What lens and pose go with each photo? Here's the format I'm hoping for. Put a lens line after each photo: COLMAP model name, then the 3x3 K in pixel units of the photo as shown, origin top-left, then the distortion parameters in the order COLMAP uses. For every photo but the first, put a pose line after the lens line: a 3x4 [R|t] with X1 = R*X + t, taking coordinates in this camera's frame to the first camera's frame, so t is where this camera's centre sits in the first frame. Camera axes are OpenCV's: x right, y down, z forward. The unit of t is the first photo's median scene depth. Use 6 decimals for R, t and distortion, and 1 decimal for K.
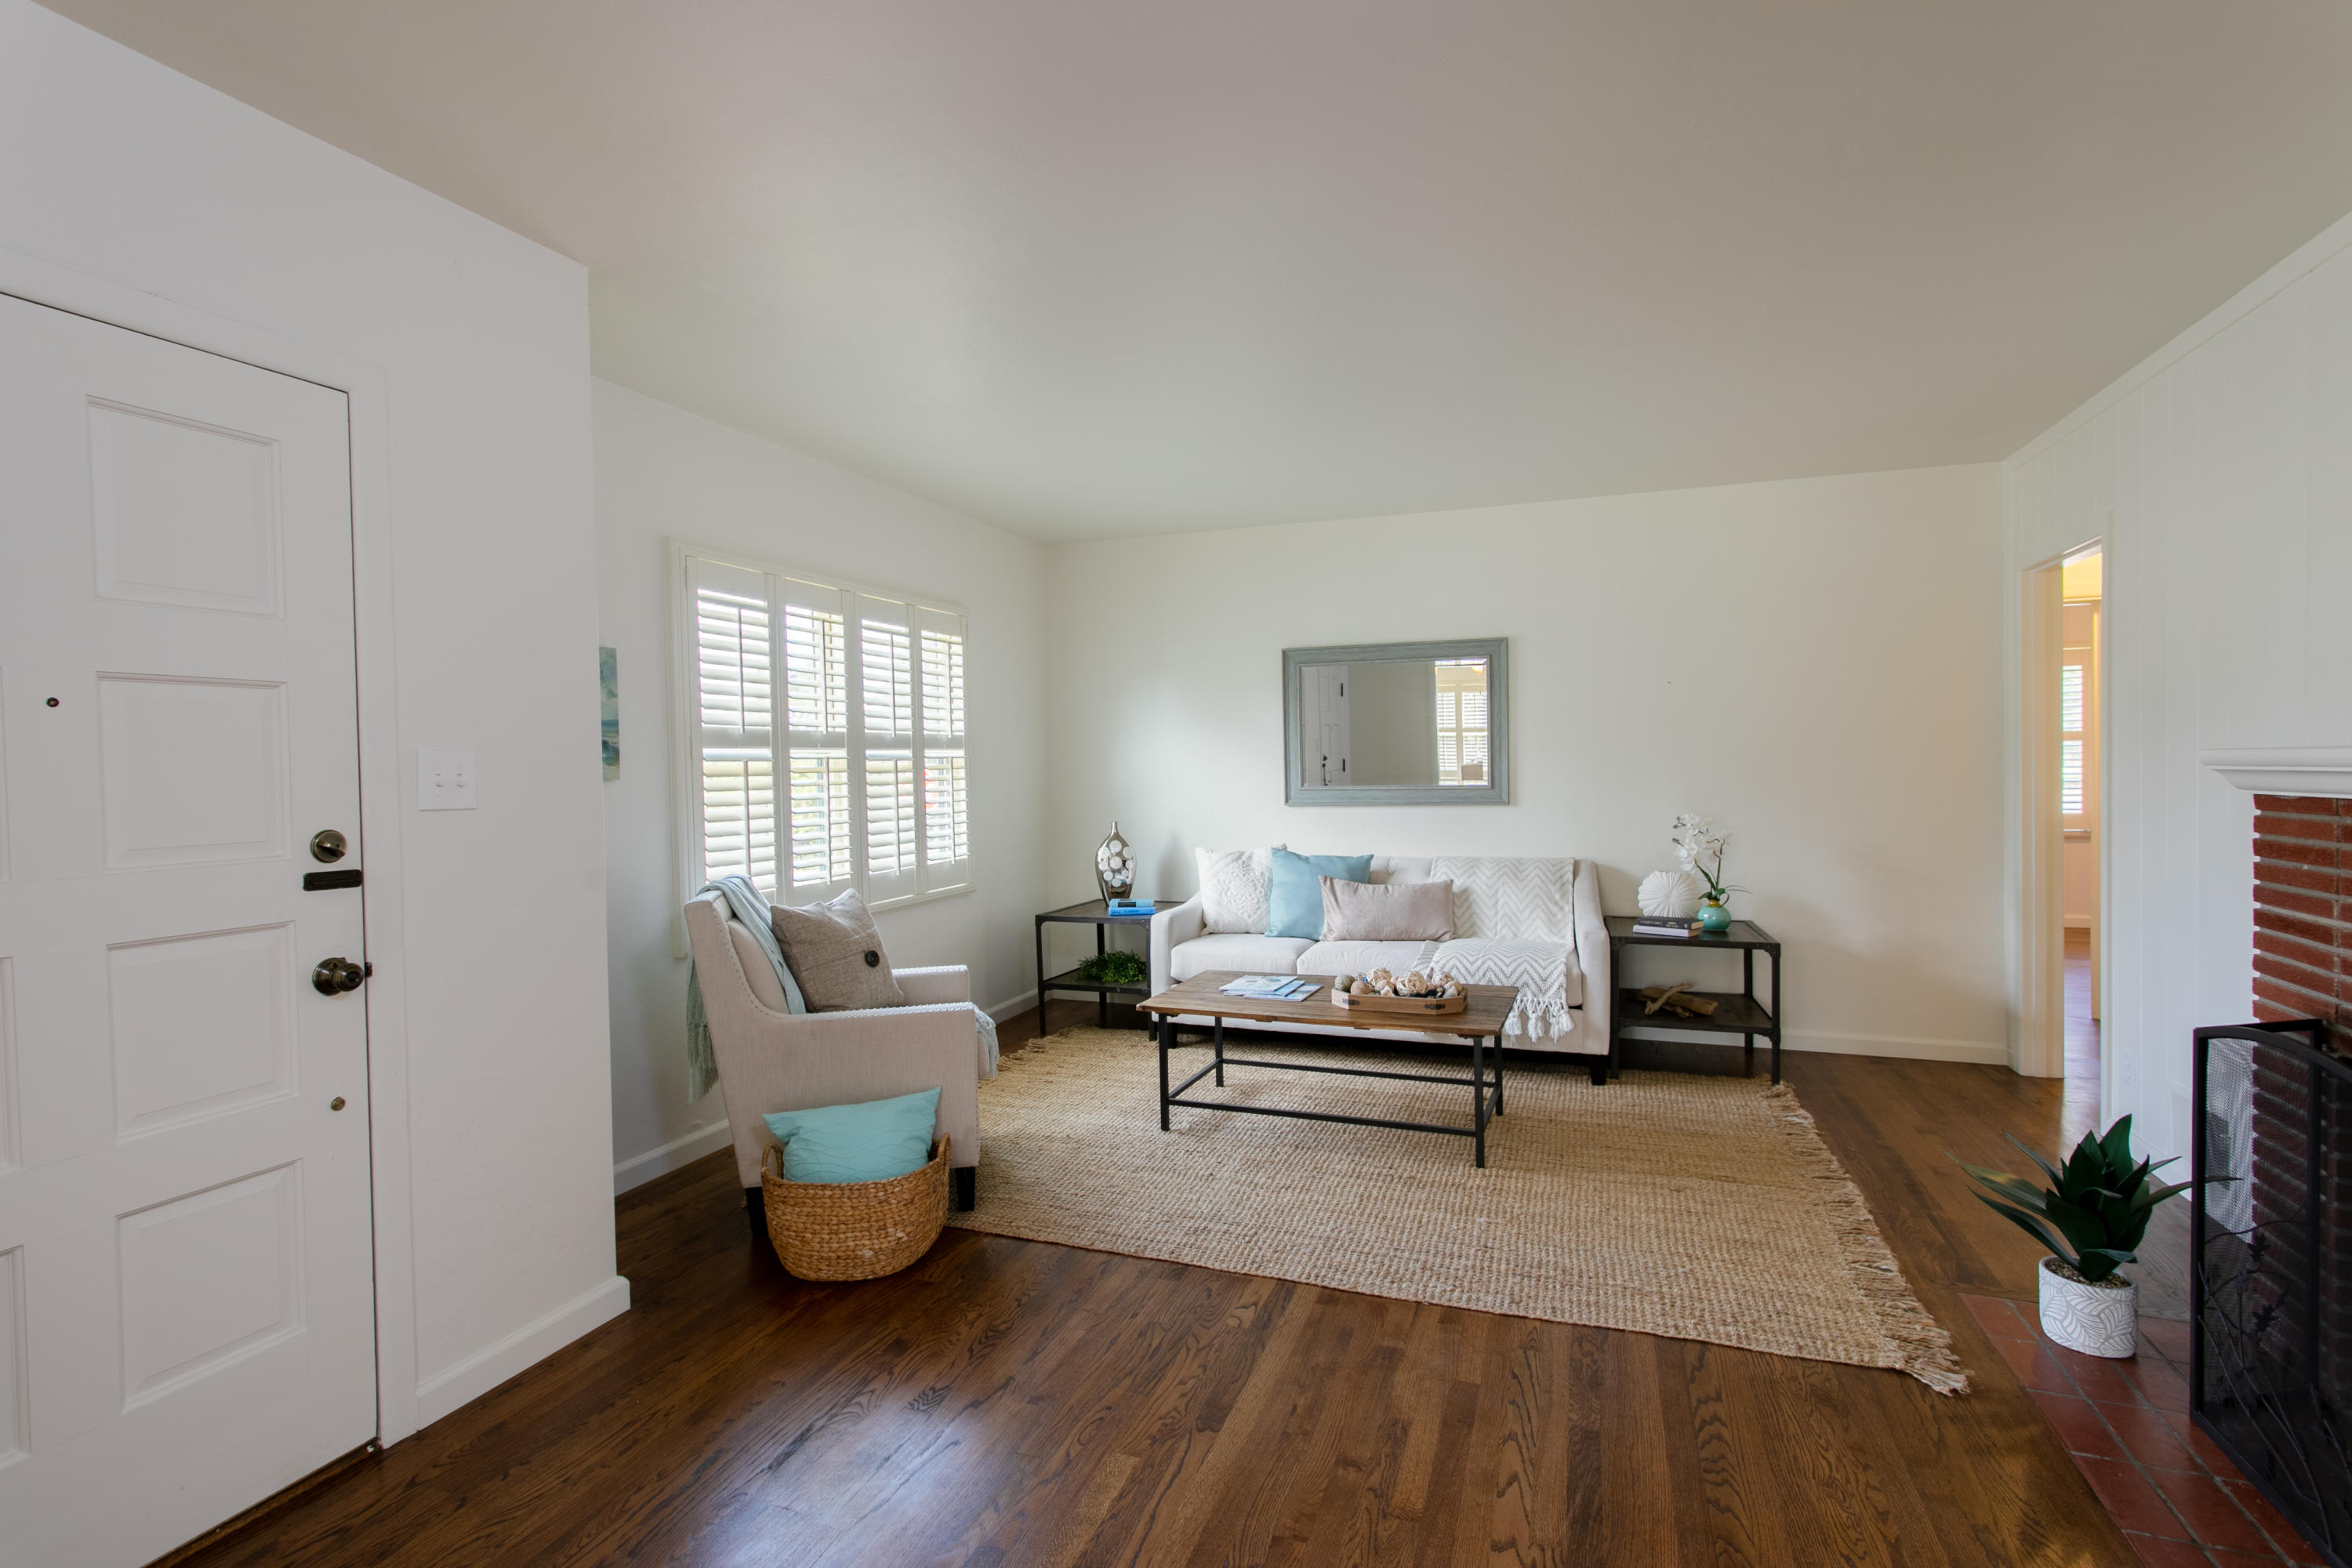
lens RADIAL K [[1119.9, 0, 1173.8], [0, 1119.9, 782.1], [0, 0, 1]] dist [0.000022, 0.000608]
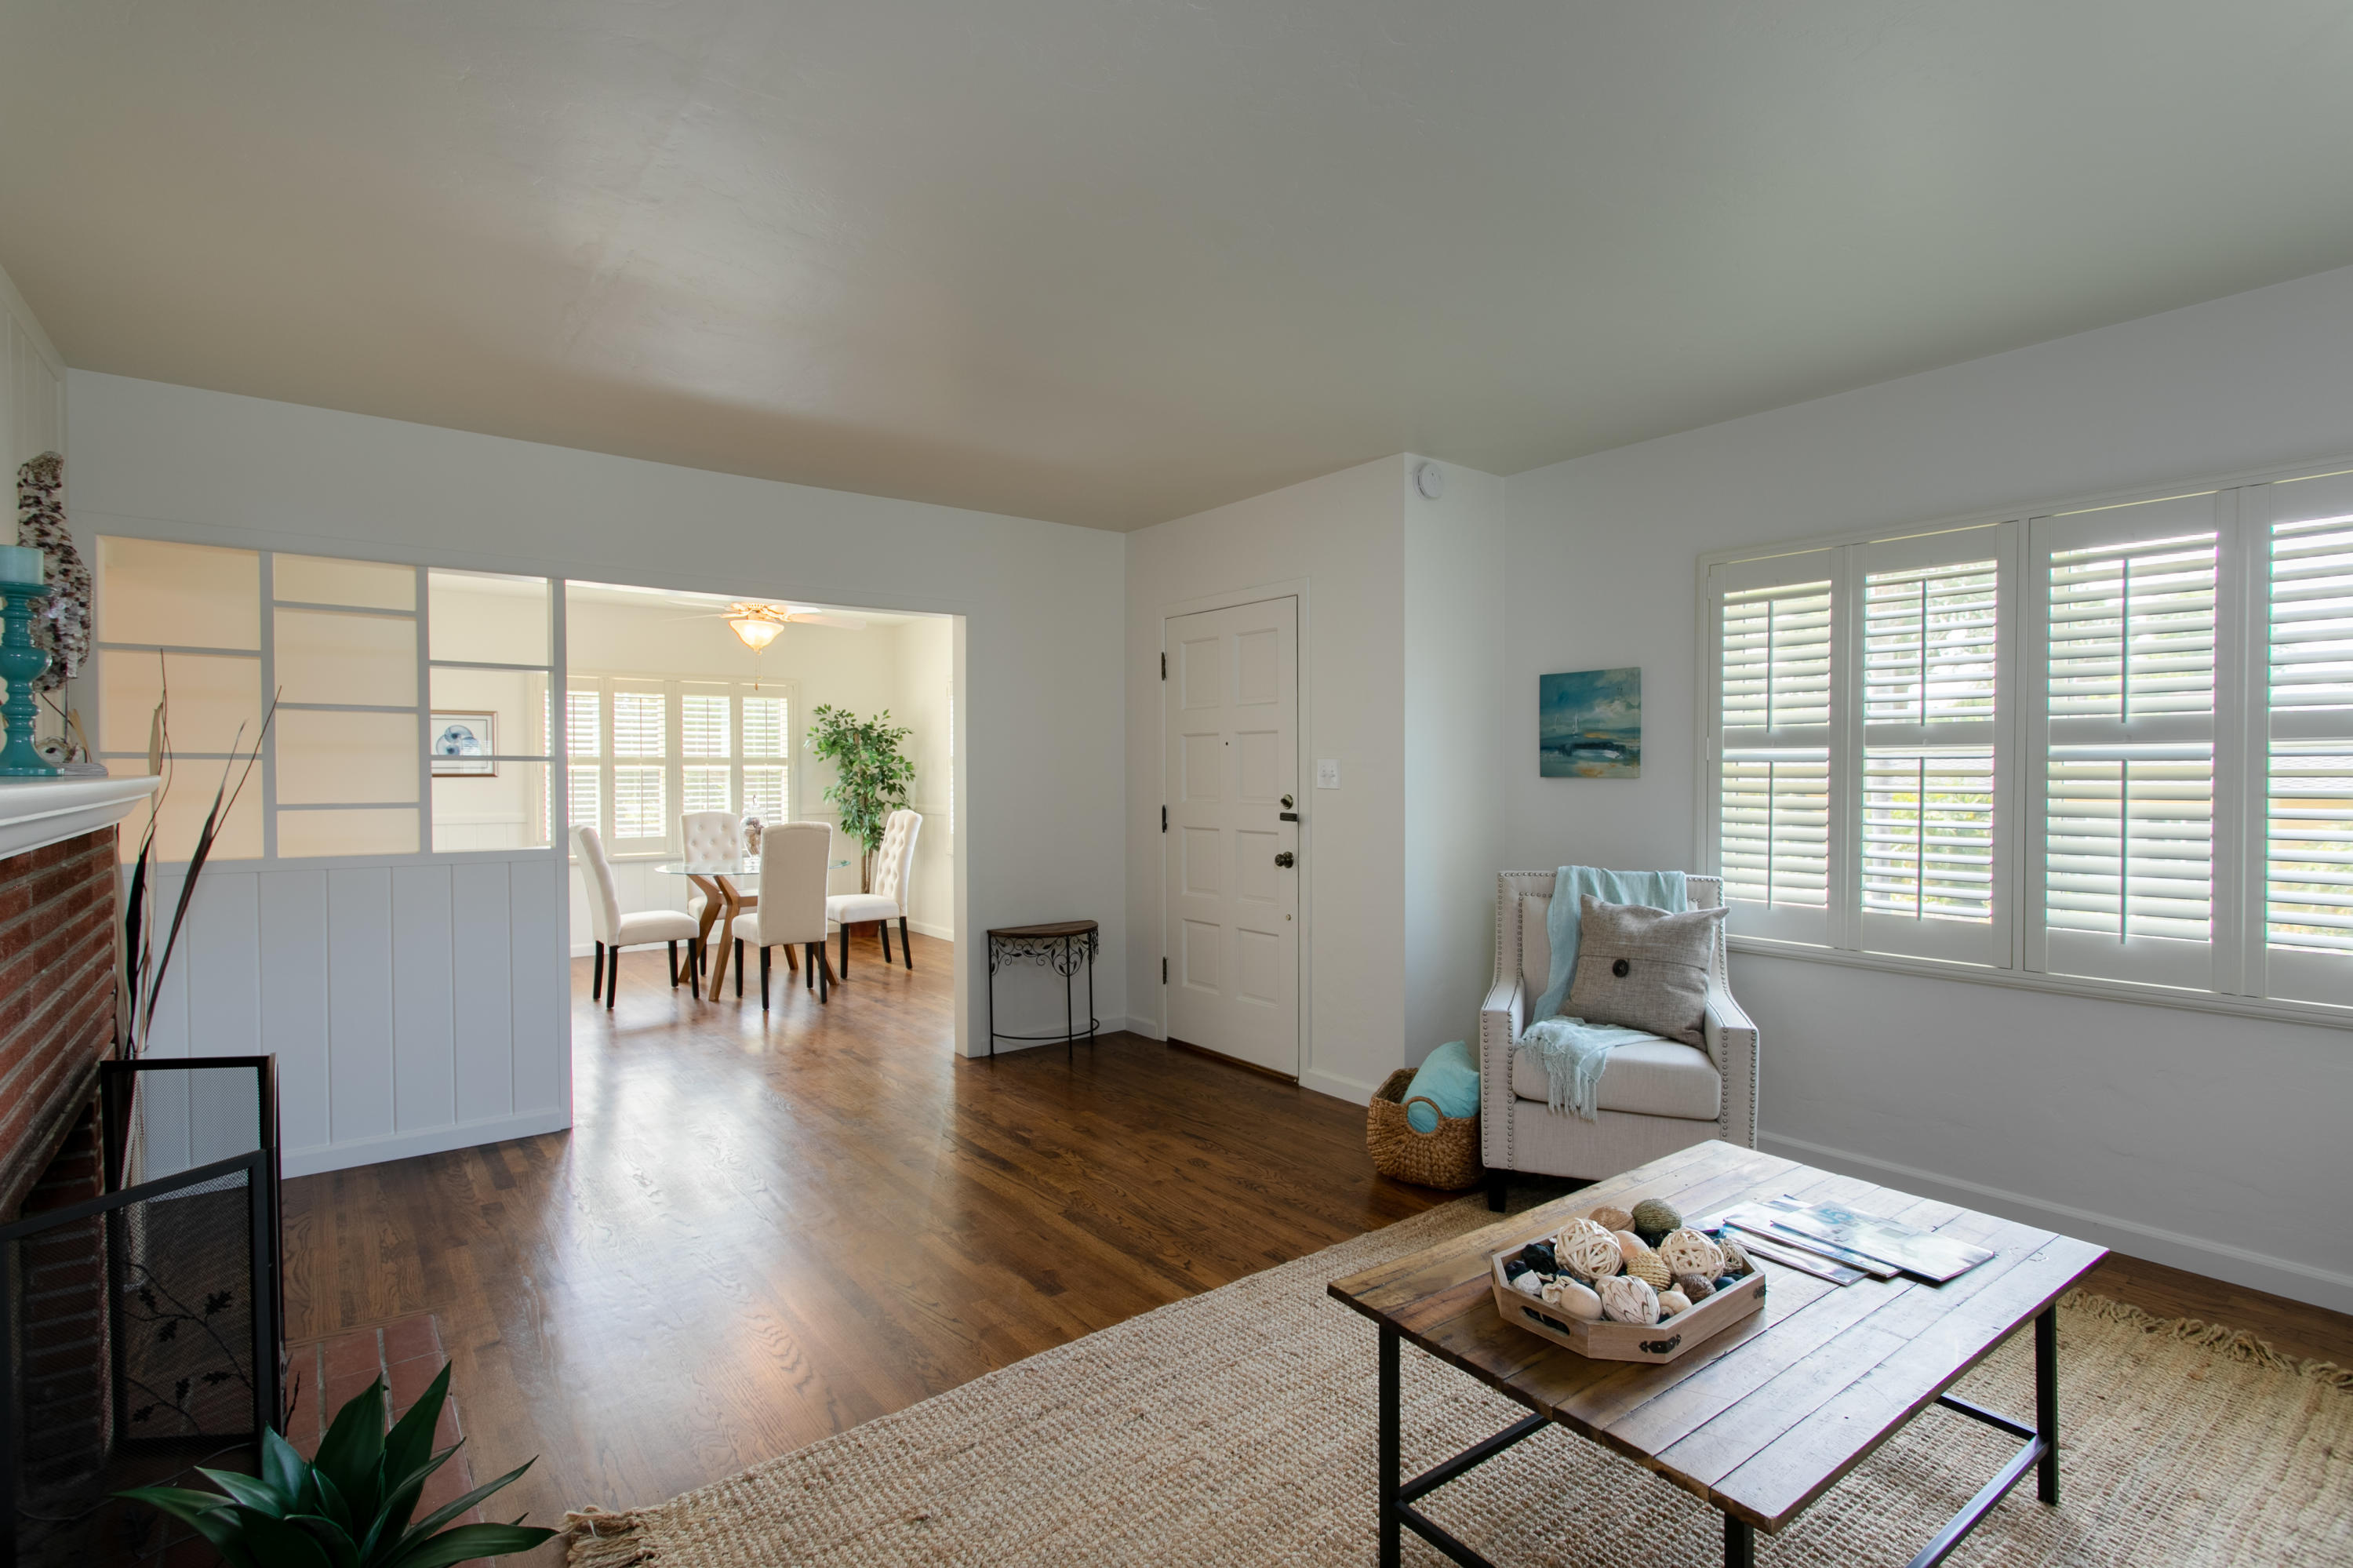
lens RADIAL K [[1120.4, 0, 1173.2], [0, 1120.4, 780.3], [0, 0, 1]] dist [0.000022, 0.000608]
pose [[-0.535111, 0.022218, -0.844490, 0.629978], [-0.007028, 0.999502, 0.030750, -0.026758], [0.844753, 0.022389, -0.534688, 0.994092]]
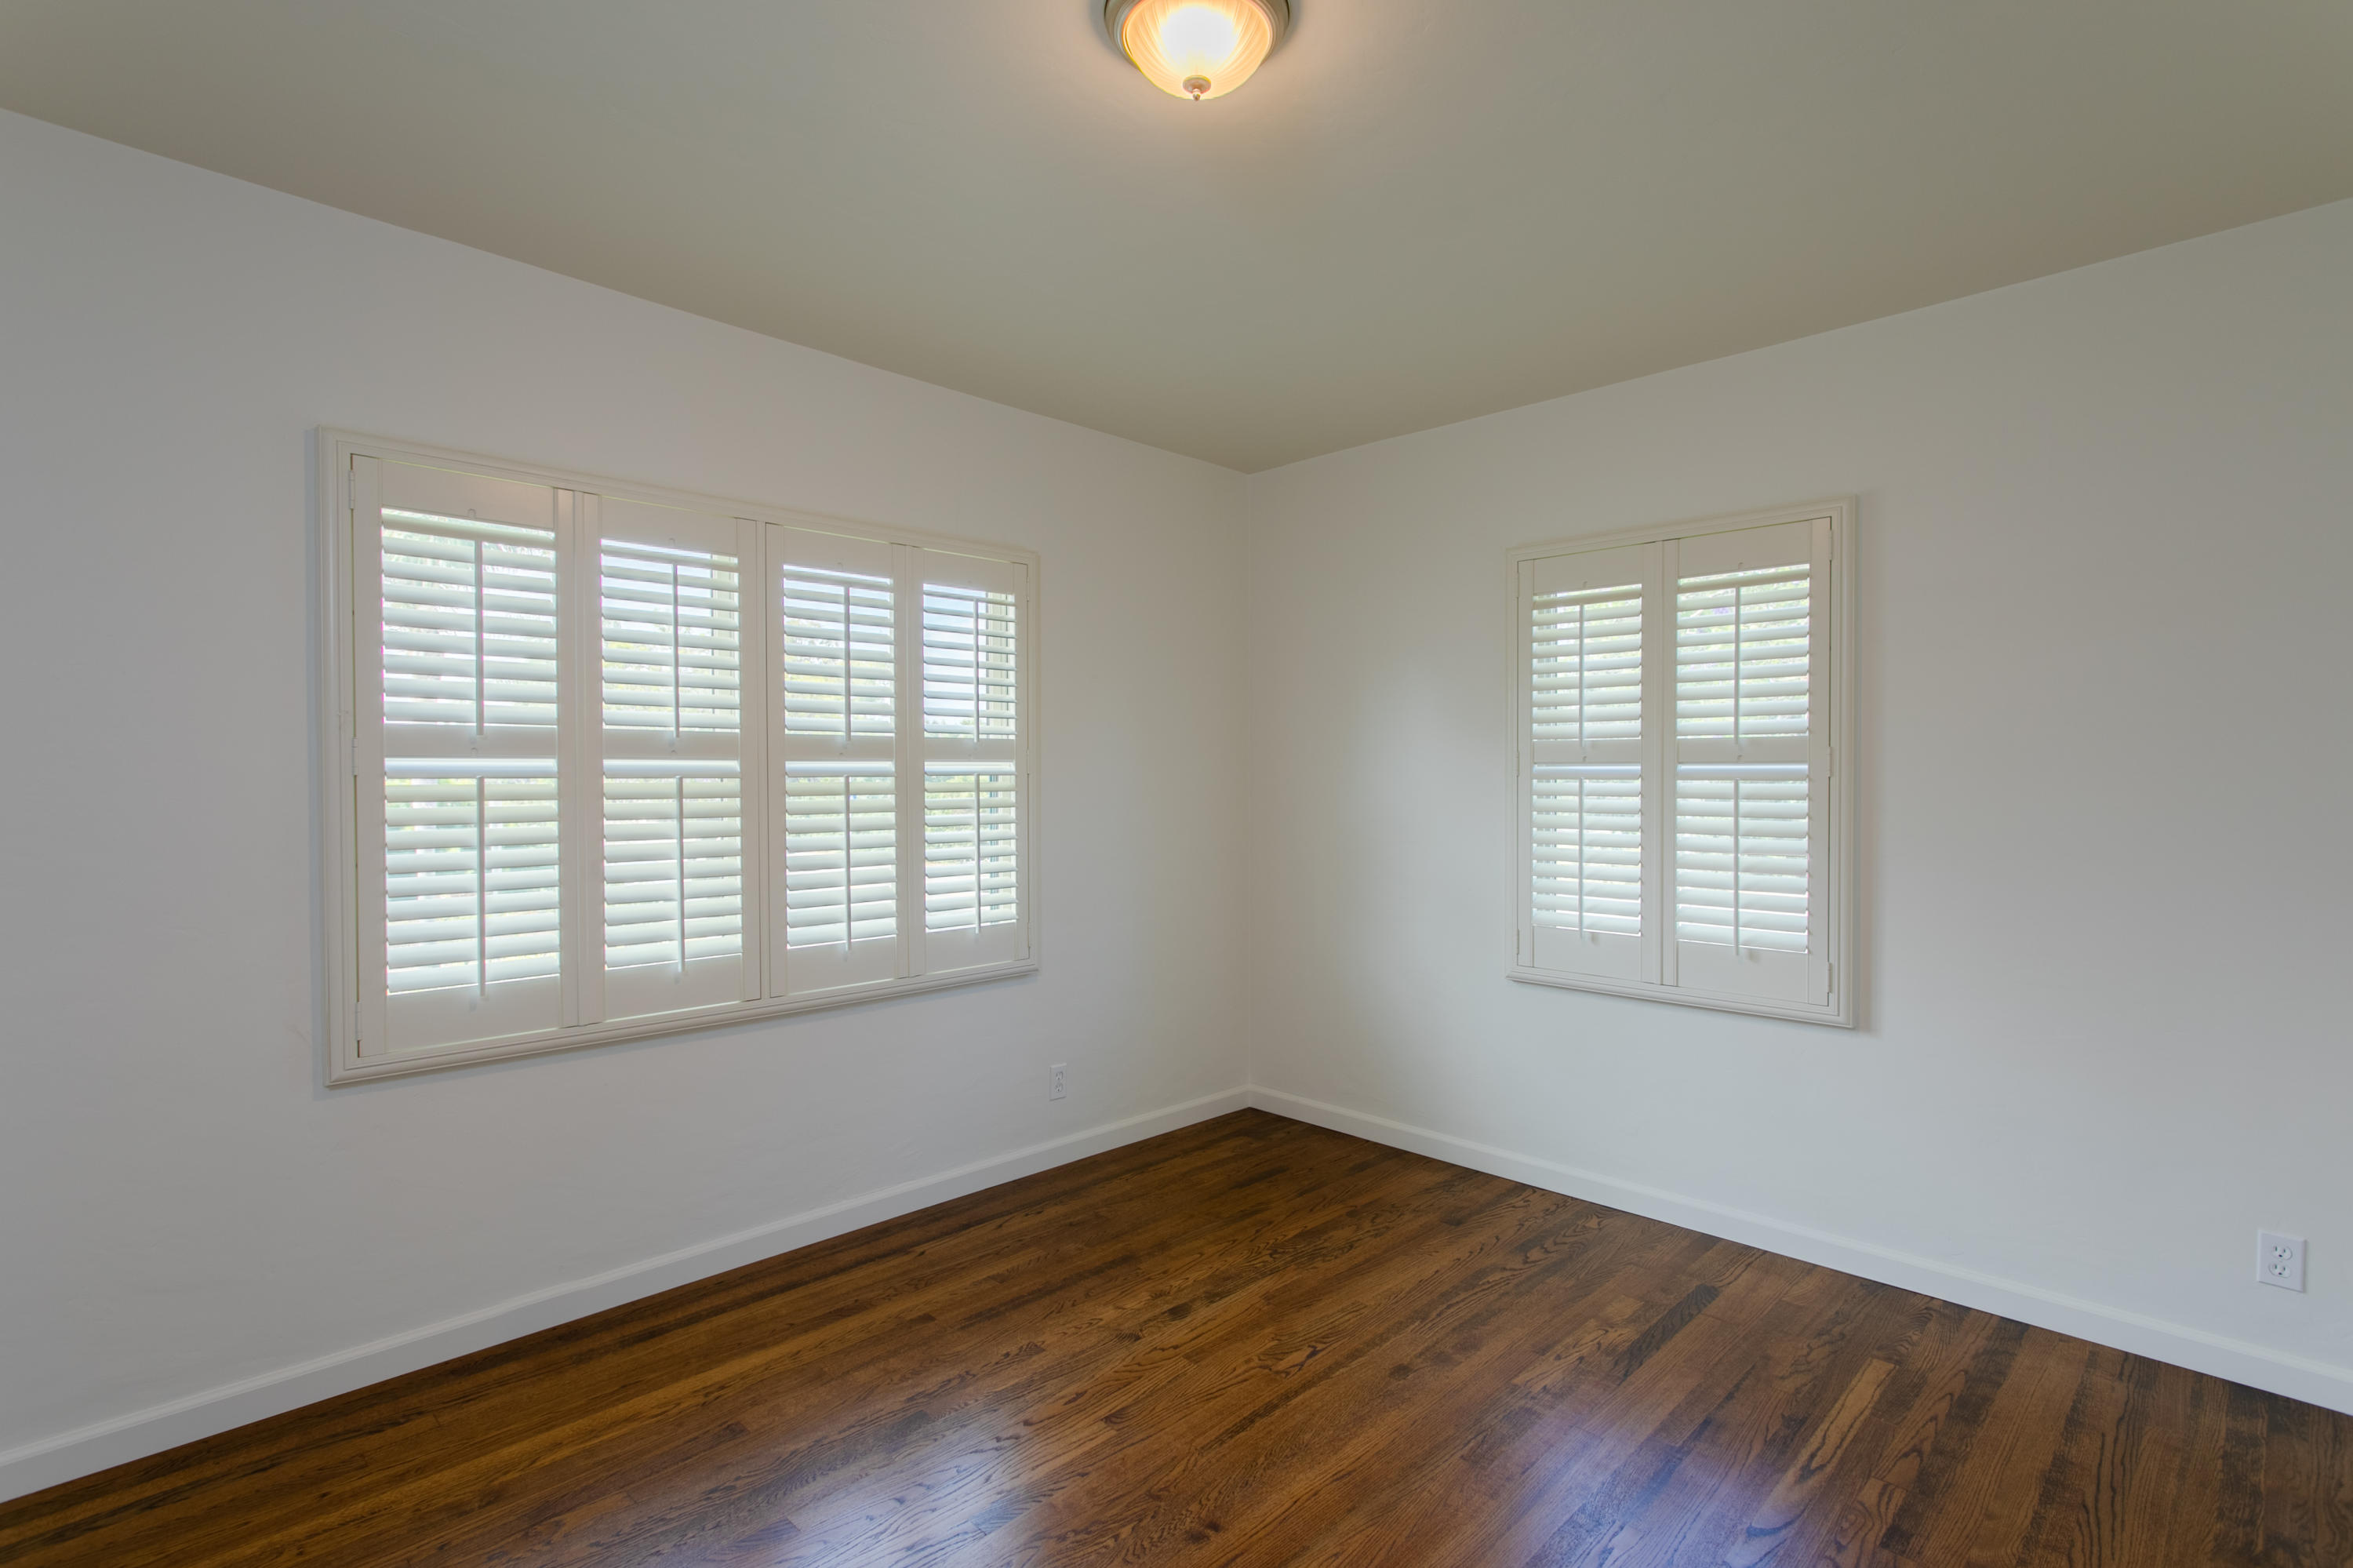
lens RADIAL K [[1120.4, 0, 1166.3], [0, 1120.4, 800.8], [0, 0, 1]] dist [0.000022, 0.000608]
pose [[0.907432, 0.013591, -0.419979, 0.217117], [-0.011903, 0.999907, 0.006640, -0.012832], [0.420030, -0.001026, 0.907510, 0.522172]]
